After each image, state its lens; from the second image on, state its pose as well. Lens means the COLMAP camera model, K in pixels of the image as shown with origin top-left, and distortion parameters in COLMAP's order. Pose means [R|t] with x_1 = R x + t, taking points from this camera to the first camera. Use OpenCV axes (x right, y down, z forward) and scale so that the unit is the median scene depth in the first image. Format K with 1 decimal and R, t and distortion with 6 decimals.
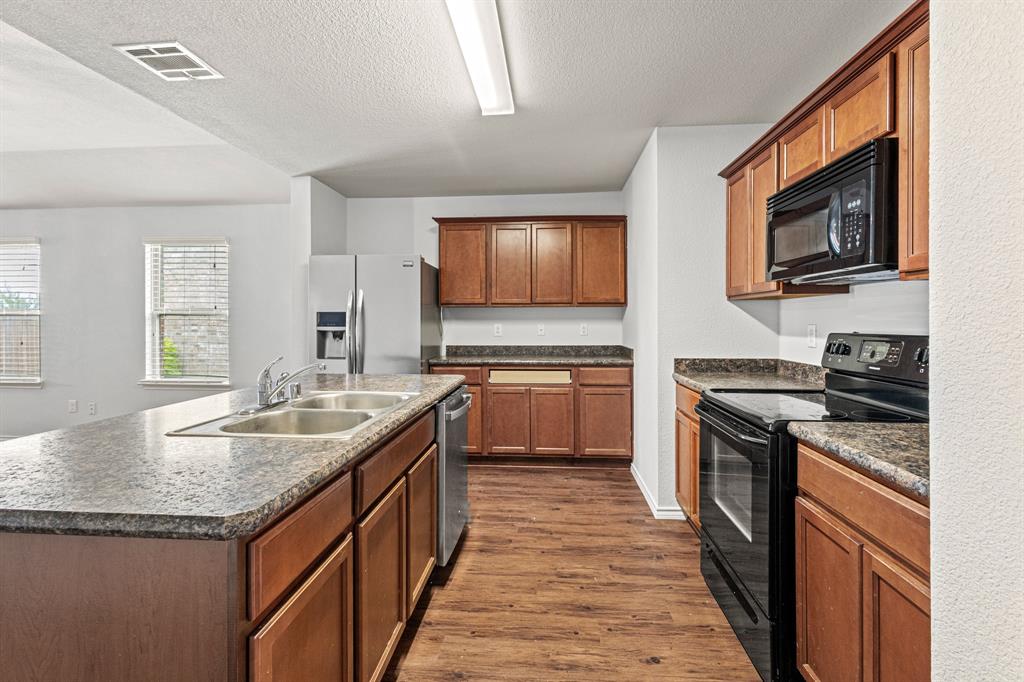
lens RADIAL K [[475.5, 0, 513.2], [0, 475.5, 320.2], [0, 0, 1]] dist [0.002019, -0.000020]
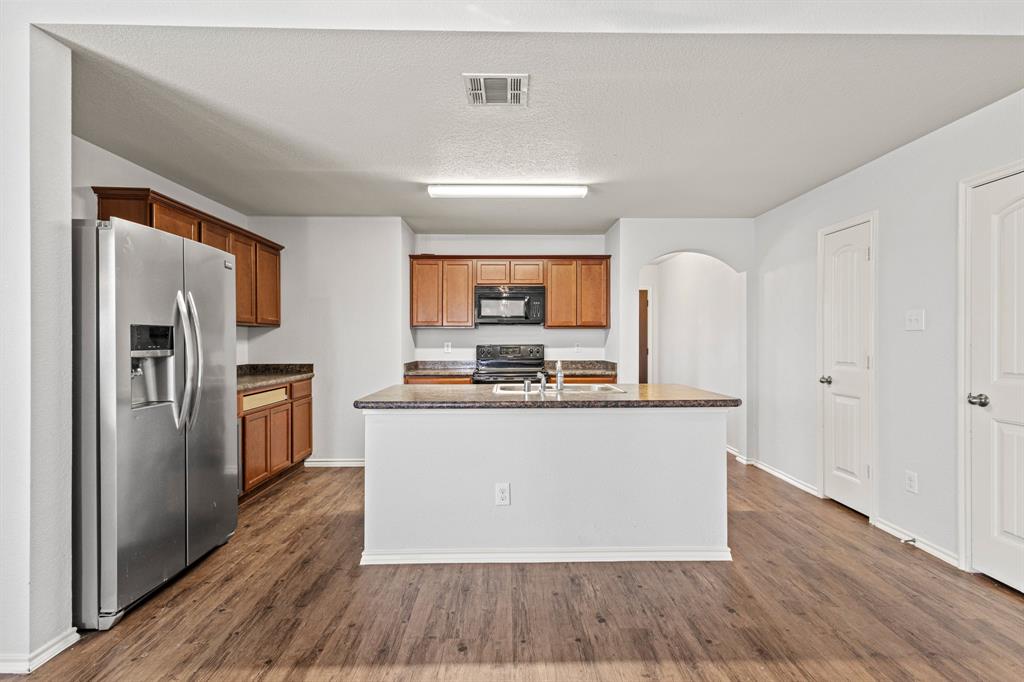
lens RADIAL K [[472.6, 0, 512.2], [0, 472.6, 334.8], [0, 0, 1]] dist [0.009489, -0.000409]
pose [[-0.089214, 0.011911, 0.995941, -1.295161], [0.000838, 0.999929, -0.011883, 0.002510], [-0.996012, -0.000226, -0.089218, 0.783449]]
